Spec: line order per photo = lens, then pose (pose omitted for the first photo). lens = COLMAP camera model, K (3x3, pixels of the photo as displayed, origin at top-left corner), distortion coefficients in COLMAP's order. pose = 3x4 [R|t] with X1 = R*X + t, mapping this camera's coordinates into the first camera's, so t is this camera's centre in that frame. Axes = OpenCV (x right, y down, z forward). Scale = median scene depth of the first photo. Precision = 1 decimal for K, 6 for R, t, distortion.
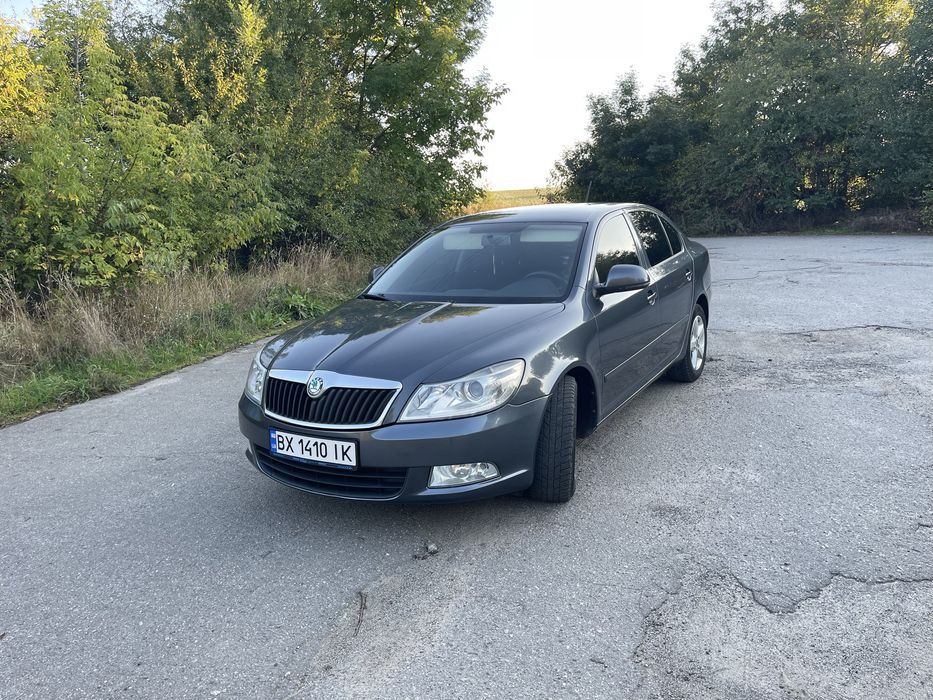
lens RADIAL K [[650.6, 0, 475.6], [0, 650.6, 347.4], [0, 0, 1]] dist [0.061261, -0.067480]
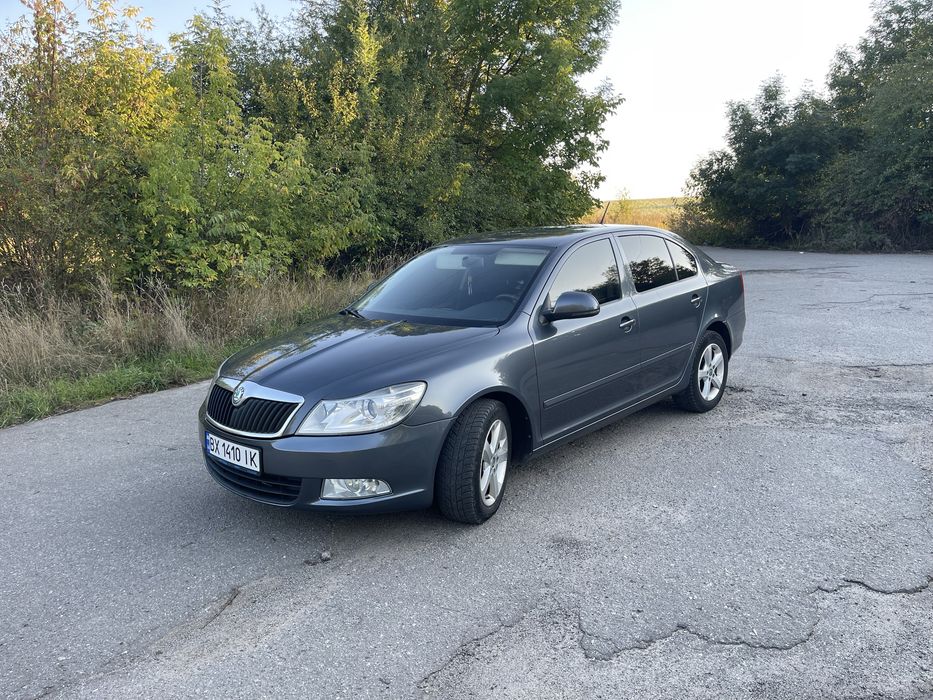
lens RADIAL K [[650.6, 0, 483.0], [0, 650.6, 347.9], [0, 0, 1]] dist [0.061261, -0.067480]
pose [[0.981127, 0.051265, -0.186443, 0.110583], [-0.053420, 0.998551, -0.006552, -0.010663], [0.185837, 0.016388, 0.982444, 0.000369]]
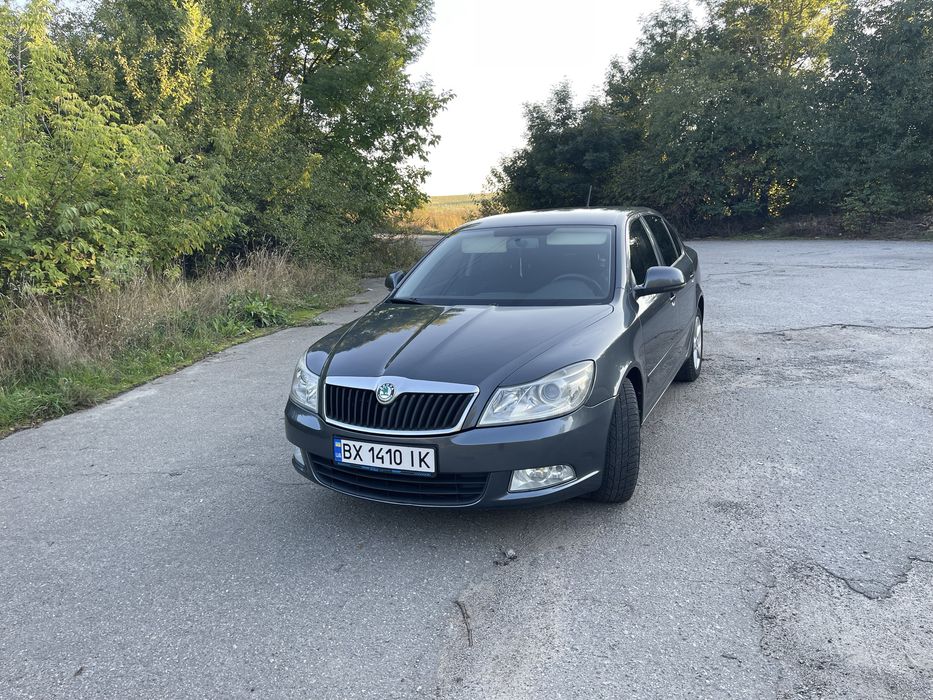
lens RADIAL K [[650.6, 0, 472.2], [0, 650.6, 346.7], [0, 0, 1]] dist [0.061261, -0.067480]
pose [[0.995285, -0.017604, 0.095383, -0.064913], [0.018499, 0.999793, -0.008510, 0.000616], [-0.095213, 0.010235, 0.995404, 0.005552]]
